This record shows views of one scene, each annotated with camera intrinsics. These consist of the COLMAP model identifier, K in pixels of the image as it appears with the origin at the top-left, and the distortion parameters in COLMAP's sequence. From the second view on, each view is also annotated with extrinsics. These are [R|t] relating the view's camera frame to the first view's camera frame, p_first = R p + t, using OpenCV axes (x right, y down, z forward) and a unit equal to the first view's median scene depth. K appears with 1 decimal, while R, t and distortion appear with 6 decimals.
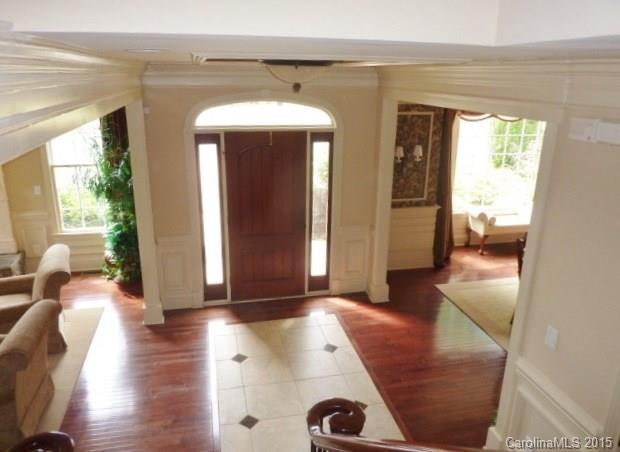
lens RADIAL K [[481.7, 0, 310.0], [0, 481.7, 226.0], [0, 0, 1]] dist [-0.010118, -0.005385]
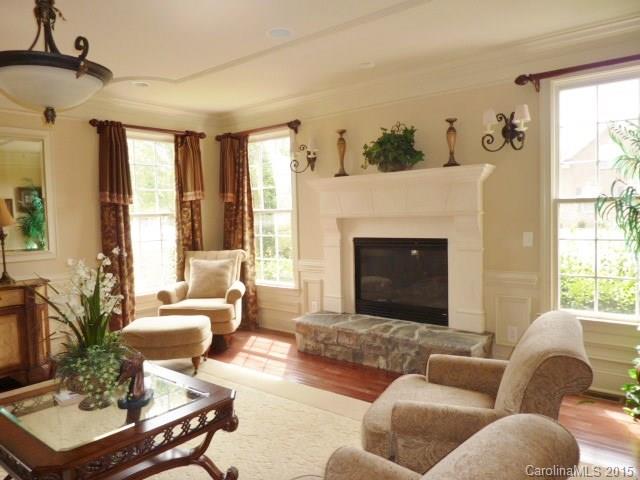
lens RADIAL K [[479.7, 0, 320.0], [0, 479.7, 240.0], [0, 0, 1]] dist [-0.002664, -0.001604]
pose [[0.618264, 0.016319, -0.785801, -0.241857], [-0.204201, 0.968788, -0.140545, 0.071455], [0.758981, 0.247355, 0.602299, 0.413721]]
